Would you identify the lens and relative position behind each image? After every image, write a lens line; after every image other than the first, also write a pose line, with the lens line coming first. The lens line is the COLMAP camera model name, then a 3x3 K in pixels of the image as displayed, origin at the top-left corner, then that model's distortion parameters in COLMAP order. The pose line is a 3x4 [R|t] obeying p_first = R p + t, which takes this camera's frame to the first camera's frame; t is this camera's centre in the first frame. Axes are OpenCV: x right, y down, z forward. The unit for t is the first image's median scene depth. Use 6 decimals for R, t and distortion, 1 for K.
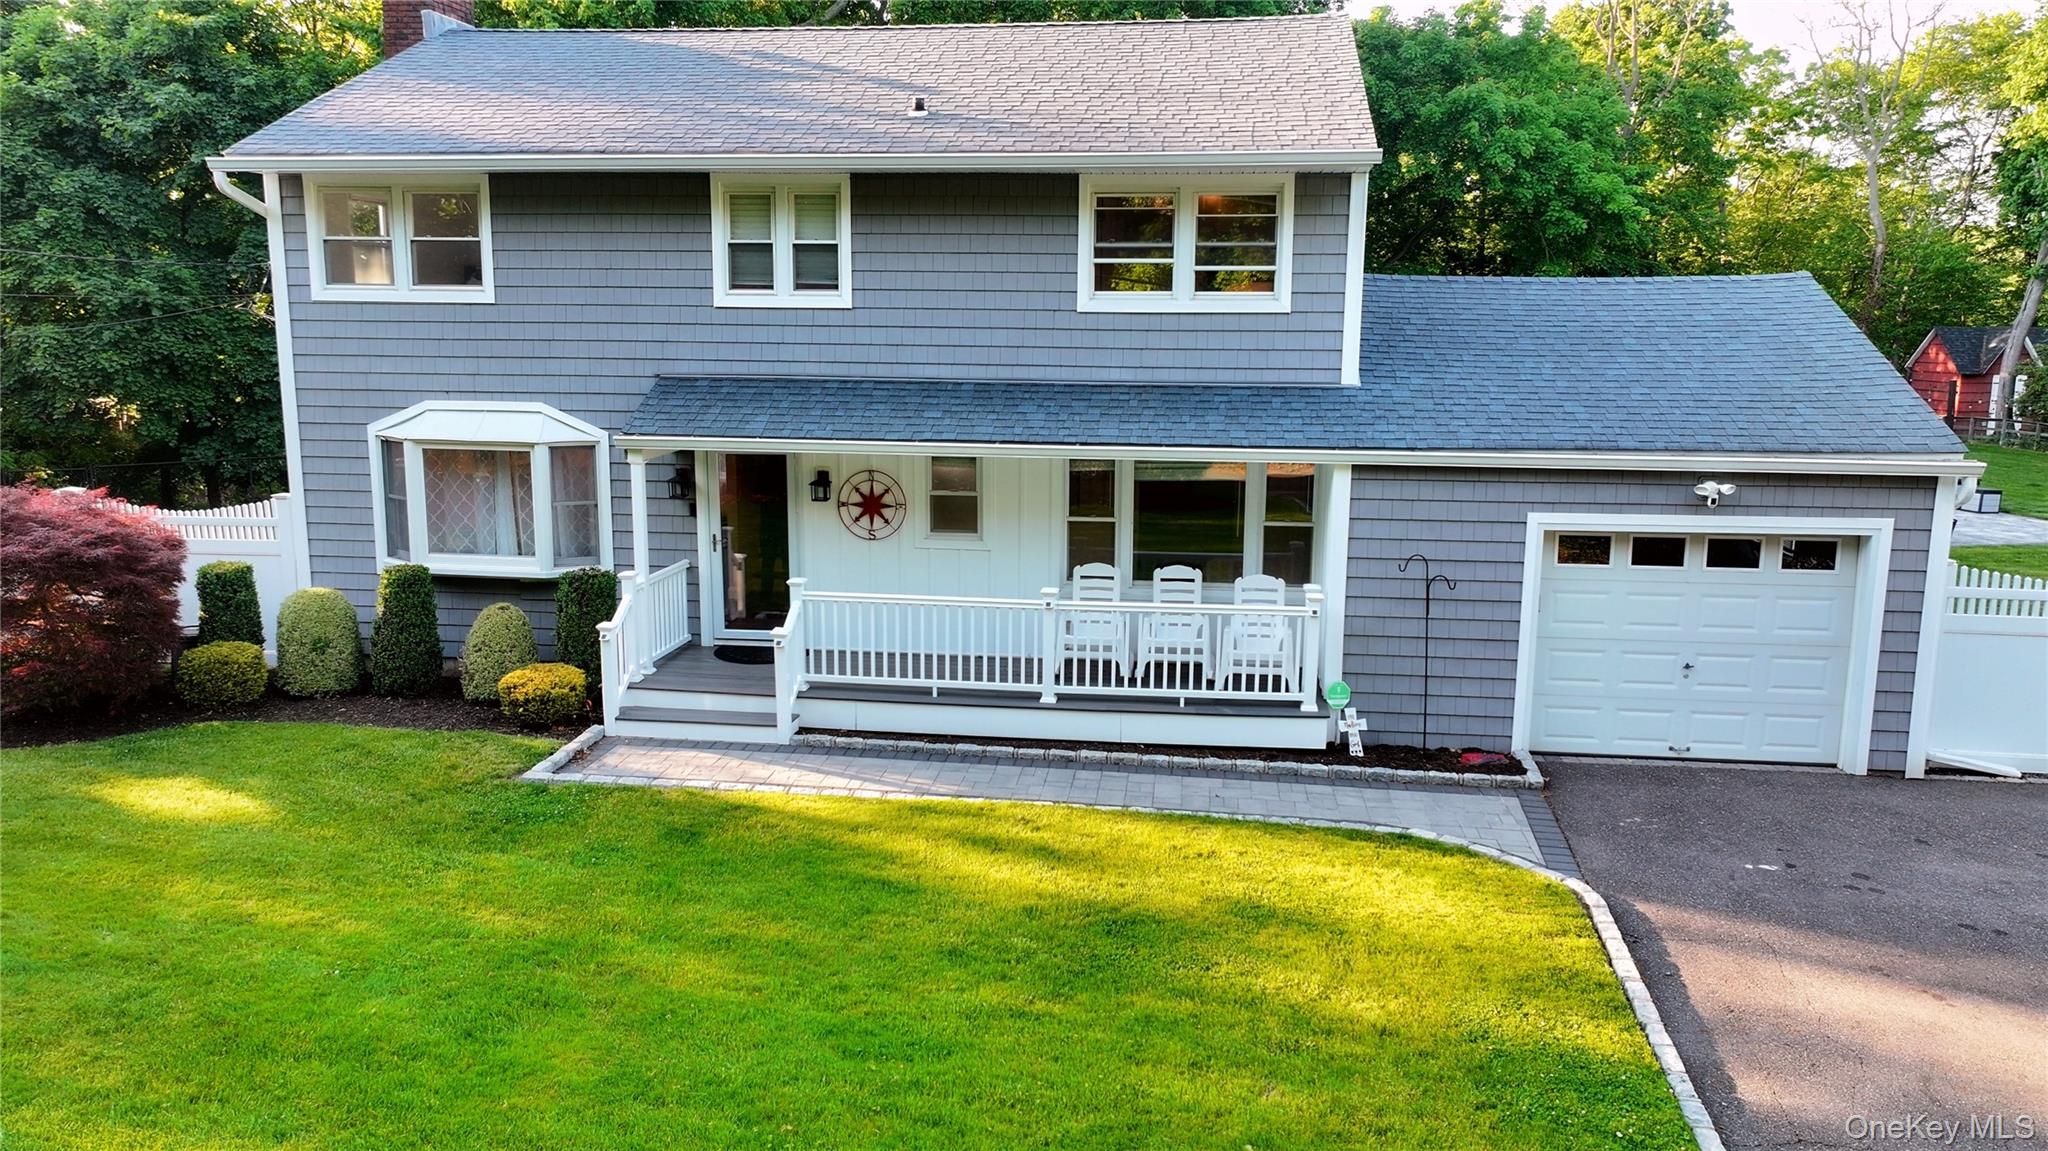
lens RADIAL K [[1433.4, 0, 1025.3], [0, 1433.4, 565.8], [0, 0, 1]] dist [0.002852, 0.001239]
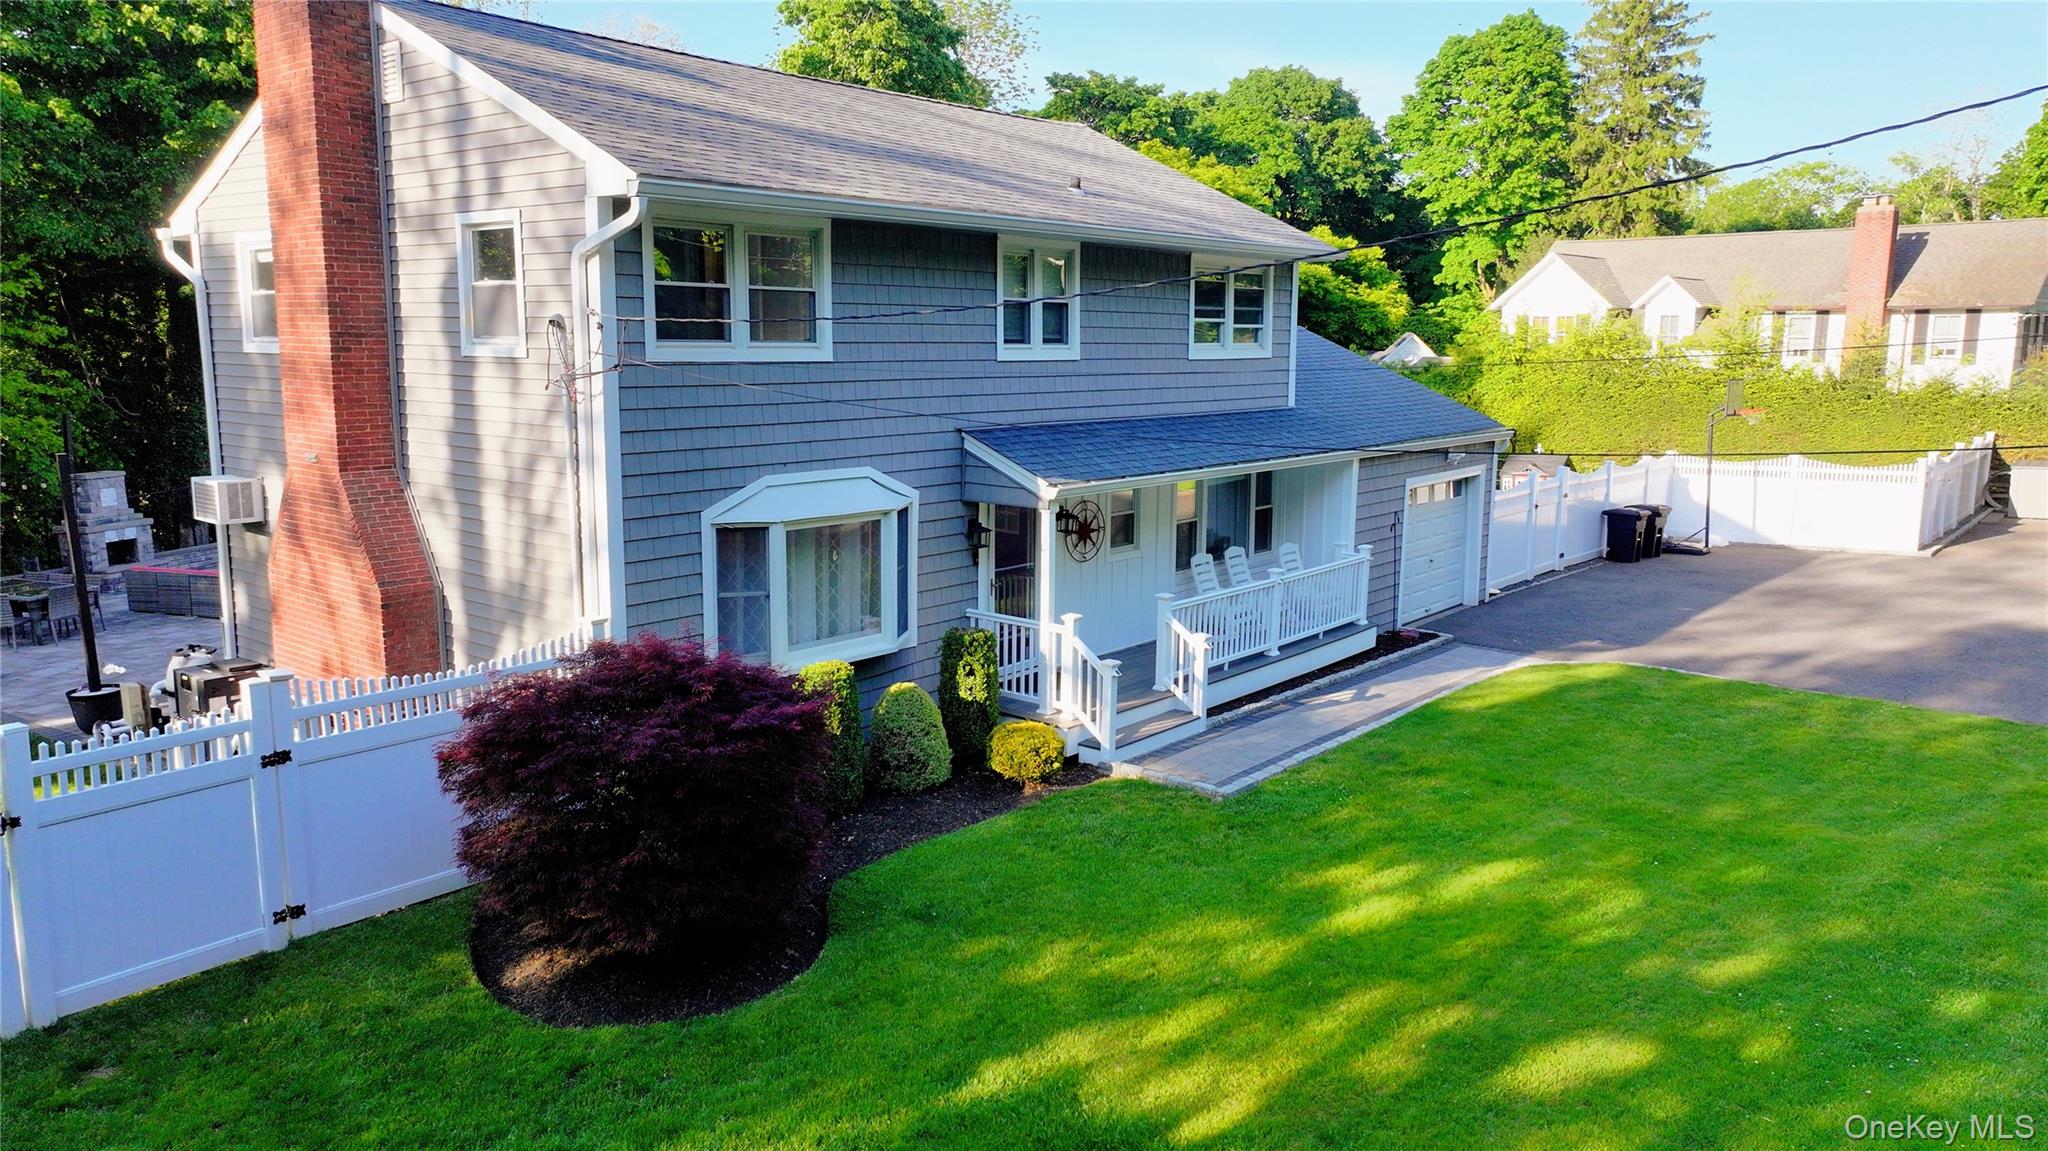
lens RADIAL K [[1433.4, 0, 1024.1], [0, 1433.4, 578.3], [0, 0, 1]] dist [0.002852, 0.001239]
pose [[0.530775, -0.143236, 0.835321, -1.101326], [0.160902, 0.984720, 0.066615, -0.090712], [-0.832099, 0.099047, 0.545712, 0.427856]]
